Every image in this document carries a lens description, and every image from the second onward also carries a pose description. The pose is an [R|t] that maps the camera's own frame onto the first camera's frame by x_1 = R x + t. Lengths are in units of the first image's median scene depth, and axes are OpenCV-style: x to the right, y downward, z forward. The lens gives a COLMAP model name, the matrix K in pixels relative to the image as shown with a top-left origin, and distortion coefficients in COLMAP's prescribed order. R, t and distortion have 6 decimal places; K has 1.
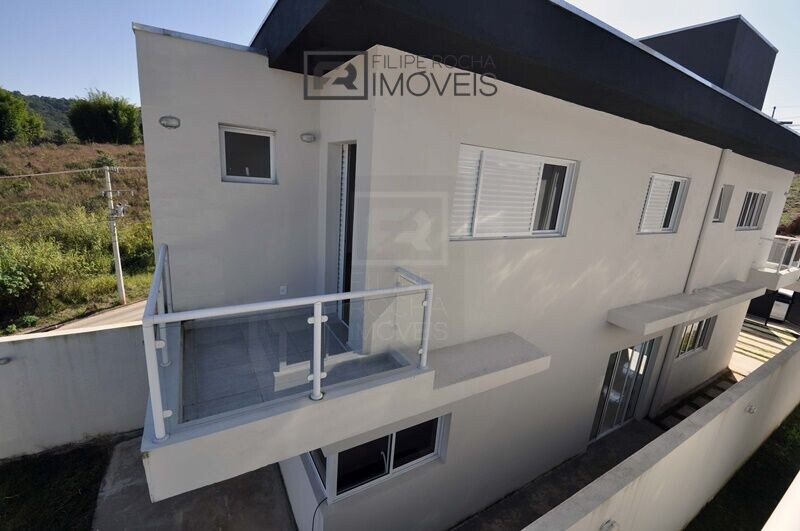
lens RADIAL K [[348.8, 0, 401.7], [0, 348.8, 262.0], [0, 0, 1]] dist [0.020845, -0.024158]
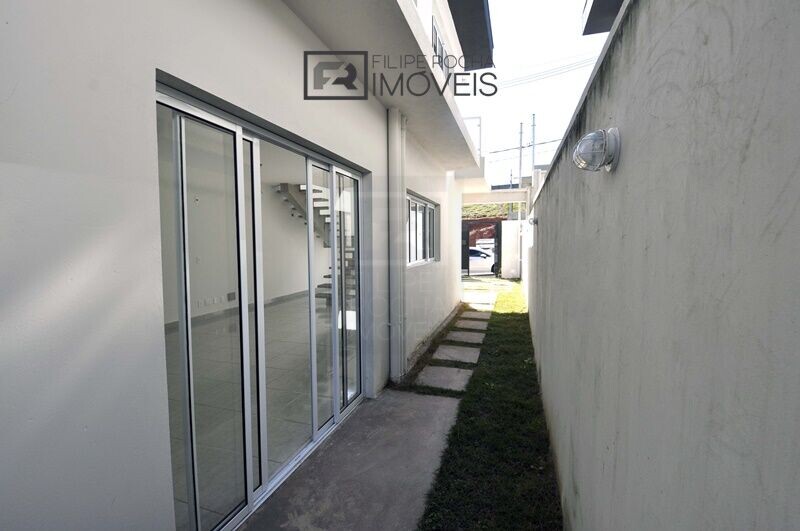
lens RADIAL K [[348.8, 0, 401.7], [0, 348.8, 262.0], [0, 0, 1]] dist [0.020845, -0.024158]
pose [[0.750870, -0.117695, 0.649878, 0.440694], [0.223803, 0.971119, -0.082709, 0.332980], [-0.621374, 0.207549, 0.755525, 0.619249]]
